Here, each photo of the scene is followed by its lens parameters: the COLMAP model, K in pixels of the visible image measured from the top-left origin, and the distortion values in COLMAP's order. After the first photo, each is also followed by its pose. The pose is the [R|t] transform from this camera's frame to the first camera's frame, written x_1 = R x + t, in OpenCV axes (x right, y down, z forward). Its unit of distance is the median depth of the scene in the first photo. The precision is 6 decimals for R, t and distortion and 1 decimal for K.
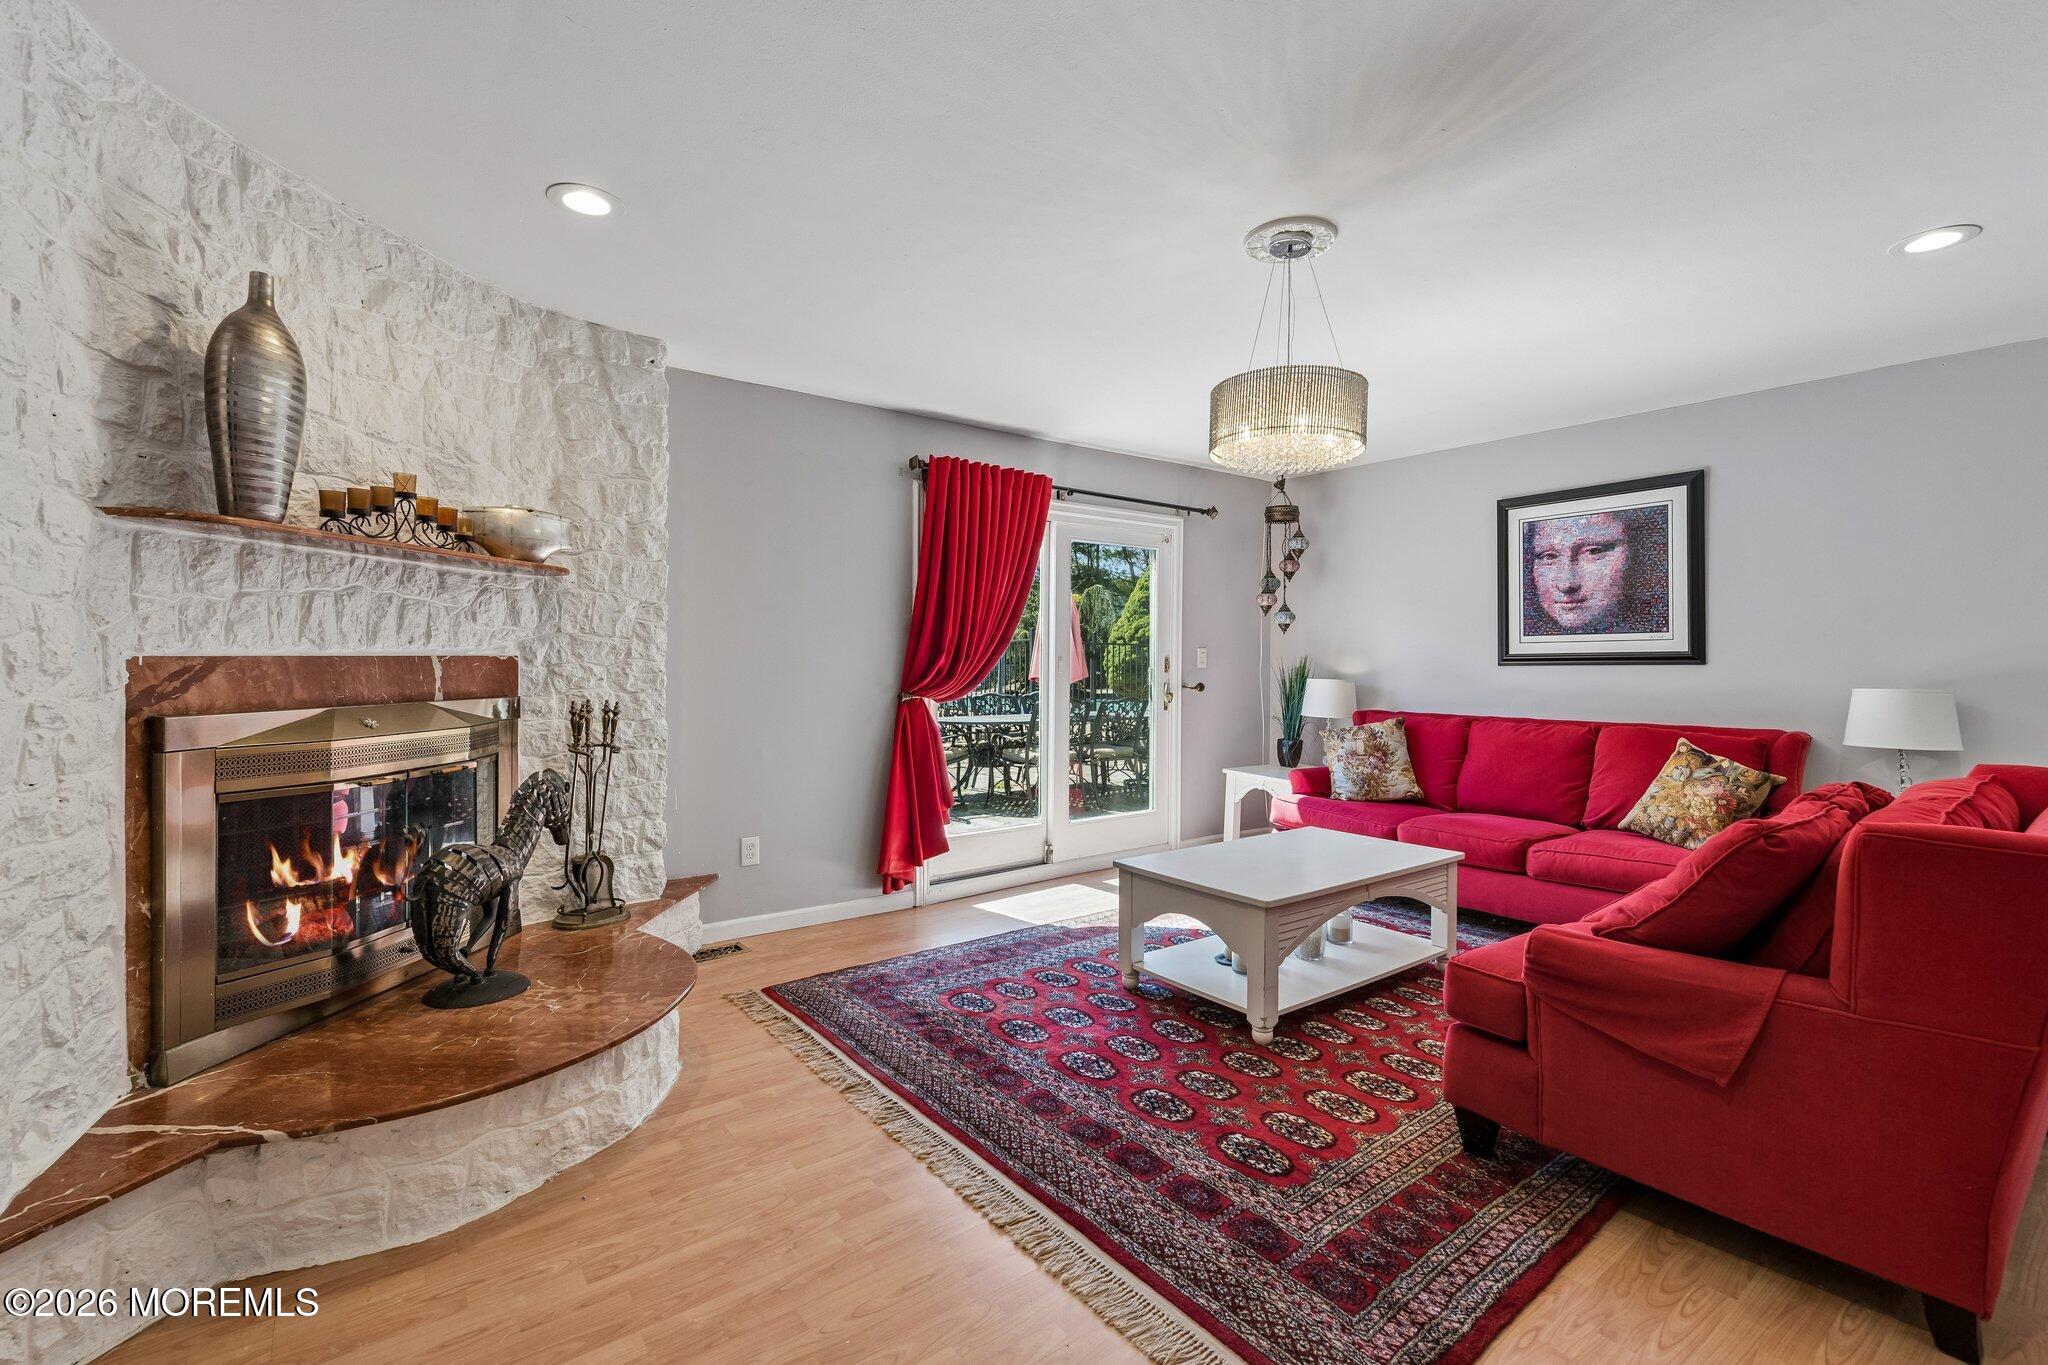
lens RADIAL K [[906.4, 0, 1021.5], [0, 906.4, 714.7], [0, 0, 1]] dist [0.000011, -0.000244]
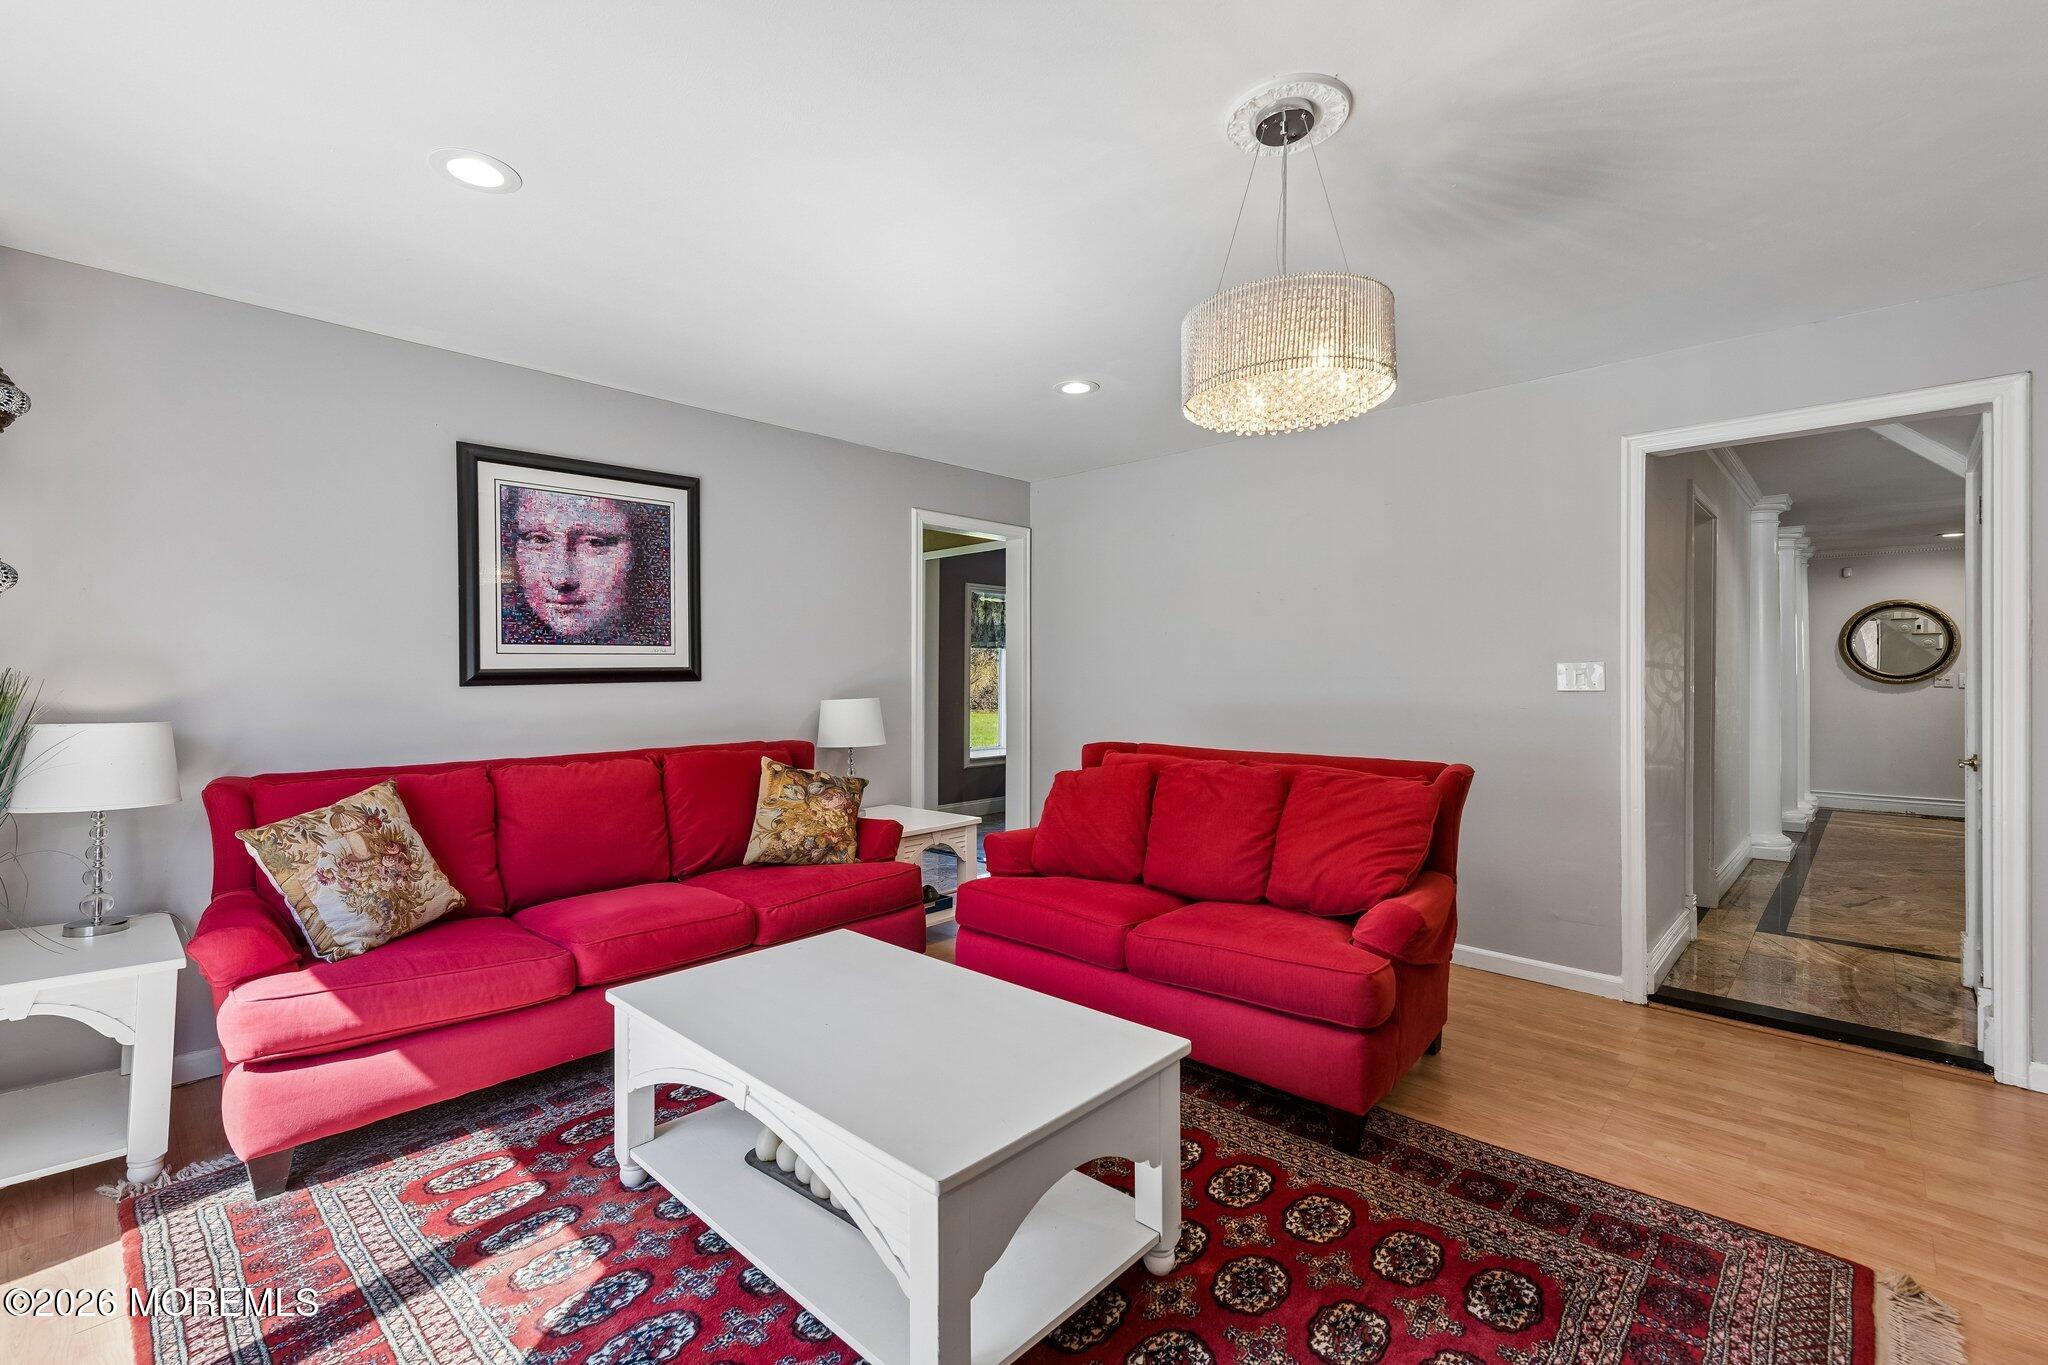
lens RADIAL K [[897.3, 0, 1028.7], [0, 897.3, 677.0], [0, 0, 1]] dist [0.010578, 0.000100]
pose [[-0.173192, -0.003737, 0.984881, -0.226650], [0.065980, 0.997702, 0.015388, -0.047860], [-0.982676, 0.067647, -0.172547, 0.767098]]
